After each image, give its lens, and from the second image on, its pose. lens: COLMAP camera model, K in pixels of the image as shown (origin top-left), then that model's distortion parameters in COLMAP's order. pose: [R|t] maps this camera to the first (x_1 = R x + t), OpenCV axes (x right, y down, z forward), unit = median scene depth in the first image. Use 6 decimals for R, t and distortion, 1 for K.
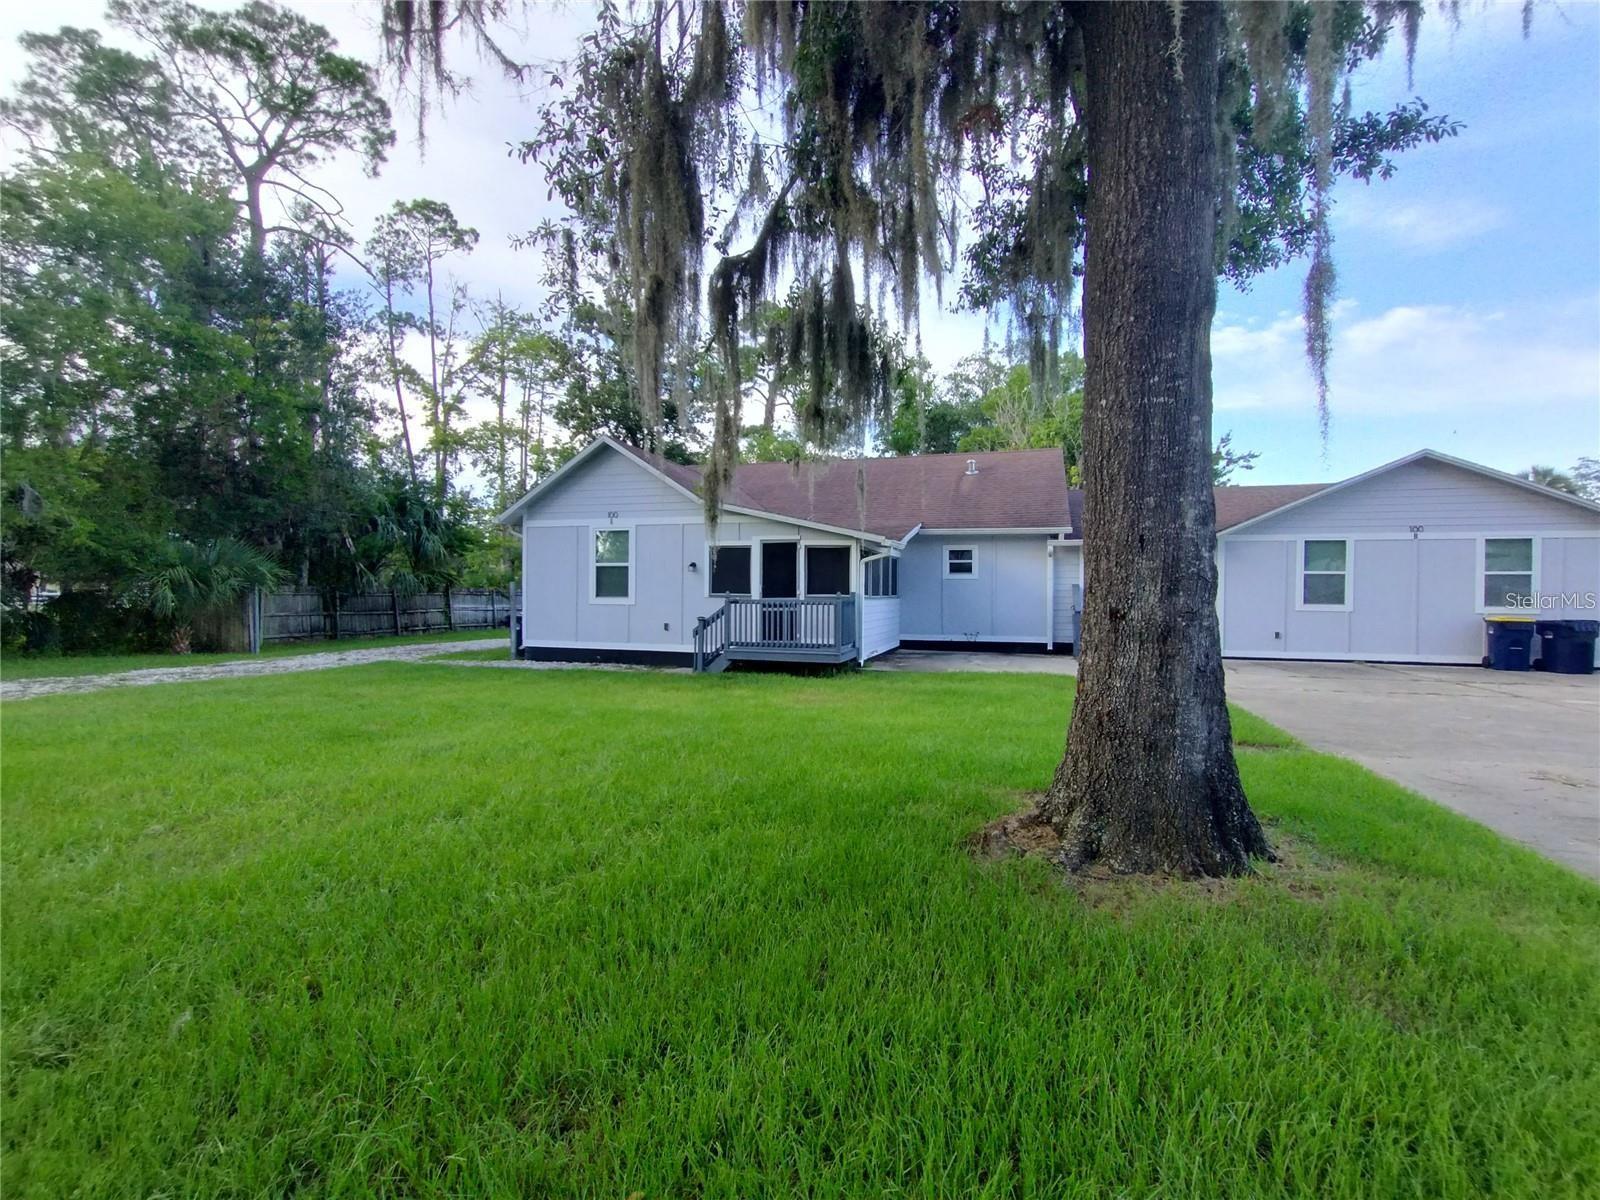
lens RADIAL K [[727.2, 0, 800.6], [0, 727.2, 599.9], [0, 0, 1]] dist [-0.014272, 0.002035]
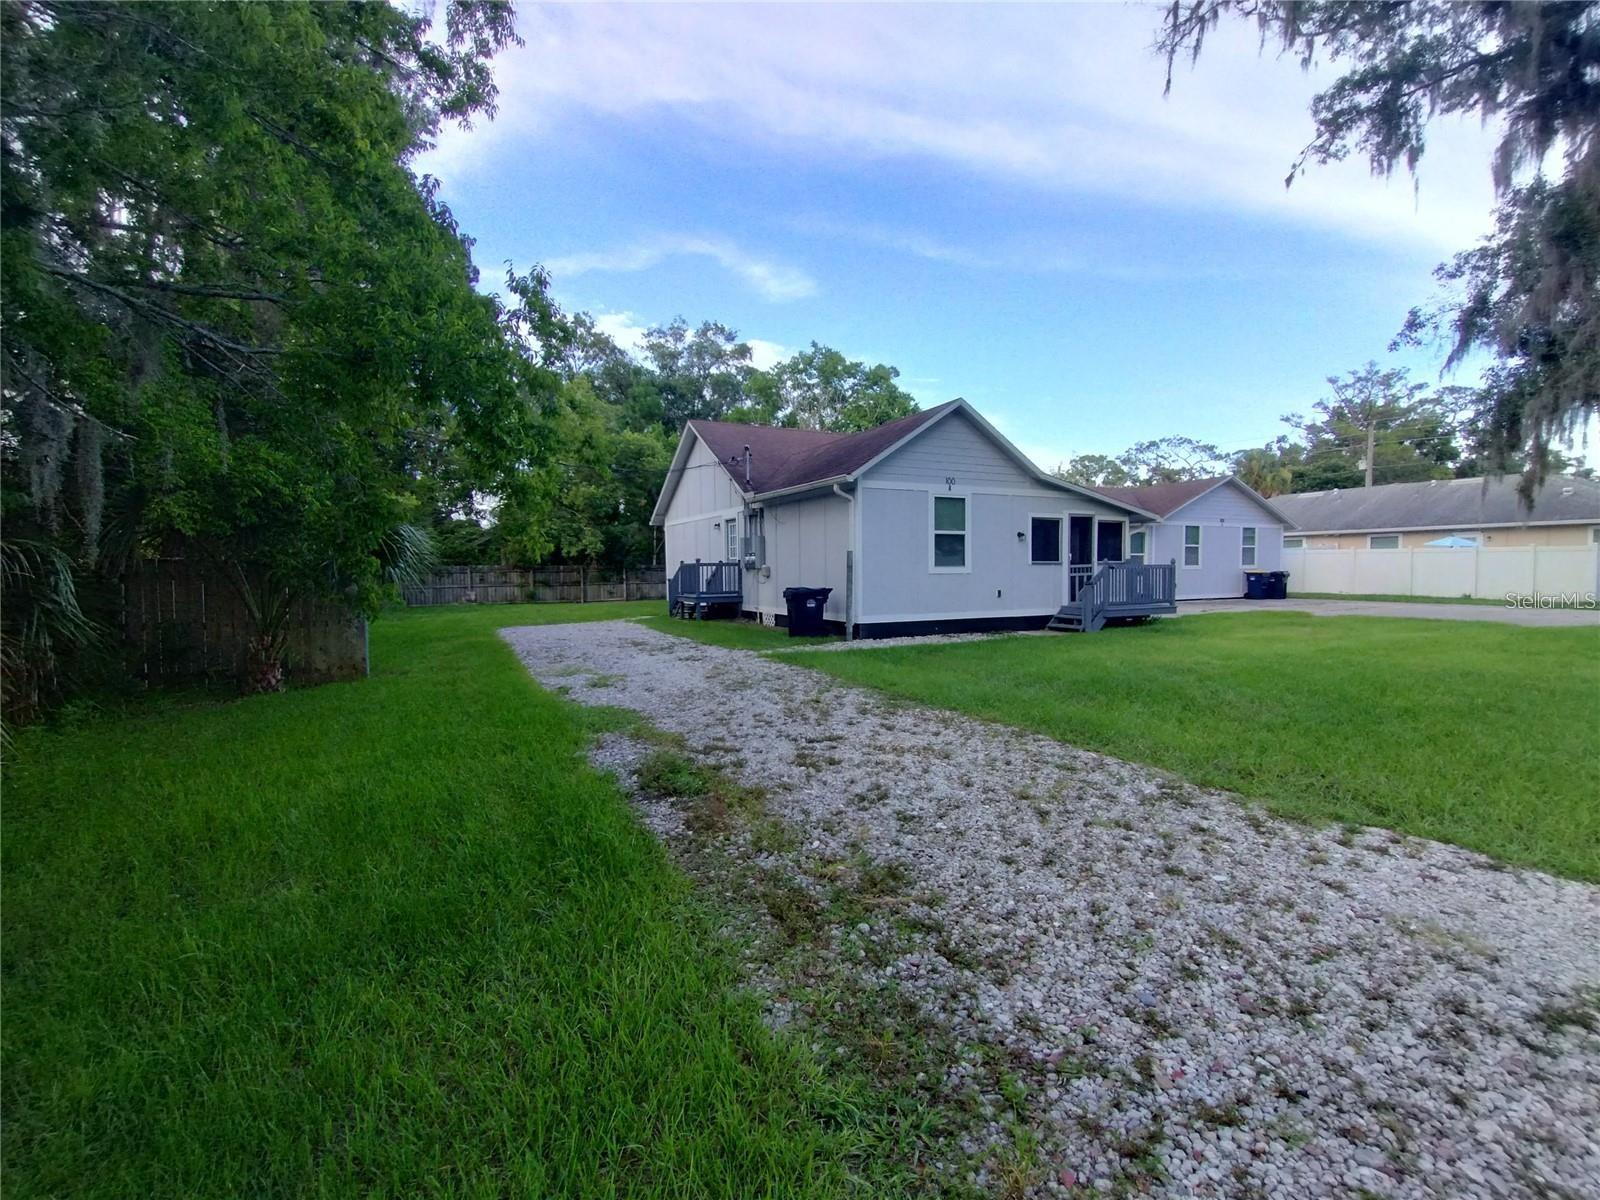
lens RADIAL K [[727.2, 0, 800.3], [0, 727.2, 599.3], [0, 0, 1]] dist [-0.014272, 0.002035]
pose [[0.727635, -0.044144, 0.684542, -1.089378], [0.020743, 0.998887, 0.042367, -0.004941], [-0.685651, -0.016628, 0.727741, 0.433938]]
